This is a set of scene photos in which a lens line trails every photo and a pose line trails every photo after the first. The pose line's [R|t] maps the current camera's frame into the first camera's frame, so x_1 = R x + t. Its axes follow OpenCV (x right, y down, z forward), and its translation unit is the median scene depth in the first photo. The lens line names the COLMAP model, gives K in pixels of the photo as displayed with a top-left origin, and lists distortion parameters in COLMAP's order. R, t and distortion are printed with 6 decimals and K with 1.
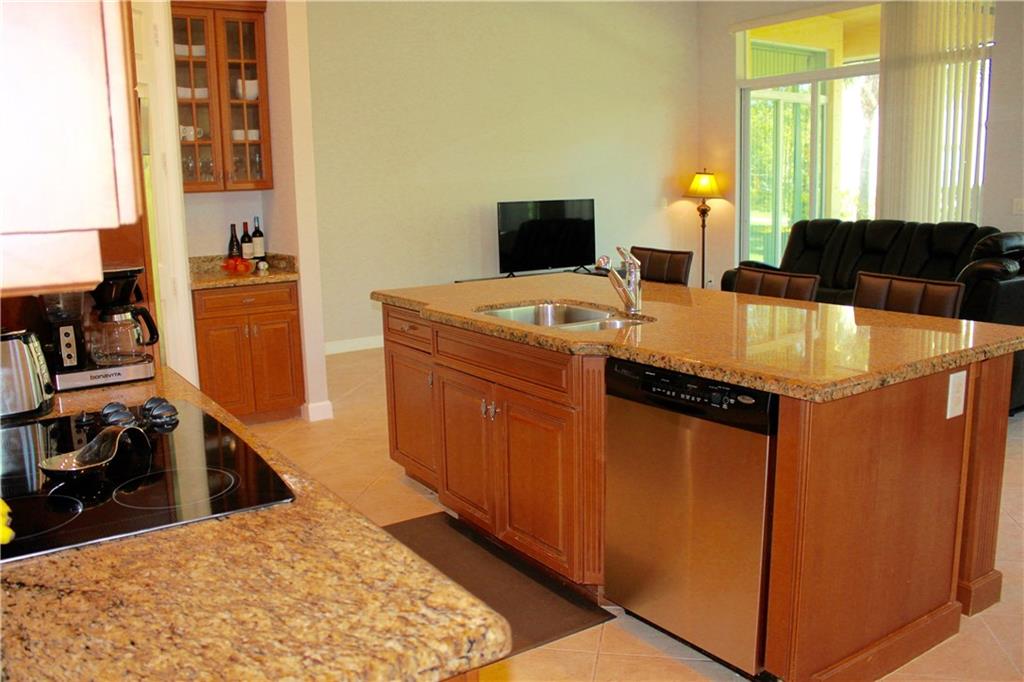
lens RADIAL K [[836.1, 0, 506.8], [0, 836.1, 333.4], [0, 0, 1]] dist [-0.098101, 0.037510]
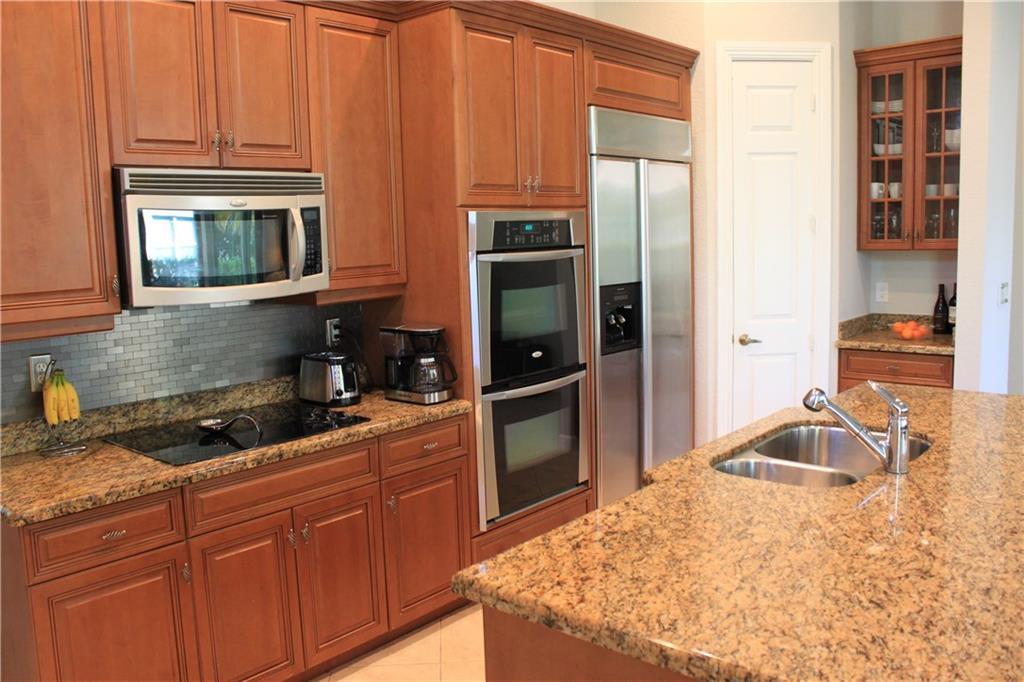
lens RADIAL K [[836.1, 0, 511.6], [0, 836.1, 341.8], [0, 0, 1]] dist [-0.098101, 0.037510]
pose [[0.281271, 0.134801, -0.950113, 0.444534], [-0.140410, 0.985210, 0.098214, -0.098320], [0.949301, 0.105781, 0.296039, 0.301826]]
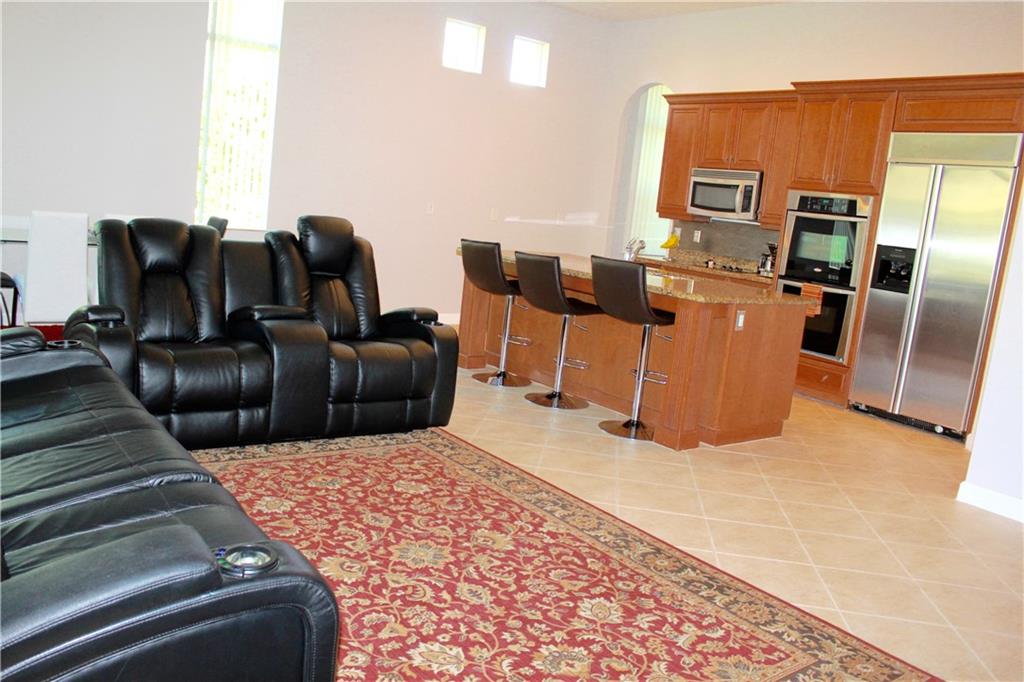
lens RADIAL K [[836.1, 0, 504.3], [0, 836.1, 333.2], [0, 0, 1]] dist [-0.098101, 0.037510]
pose [[-0.991765, -0.068887, -0.107965, 0.398021], [-0.101064, 0.938770, 0.329387, -0.310436], [0.078664, 0.337586, -0.938002, 1.781593]]
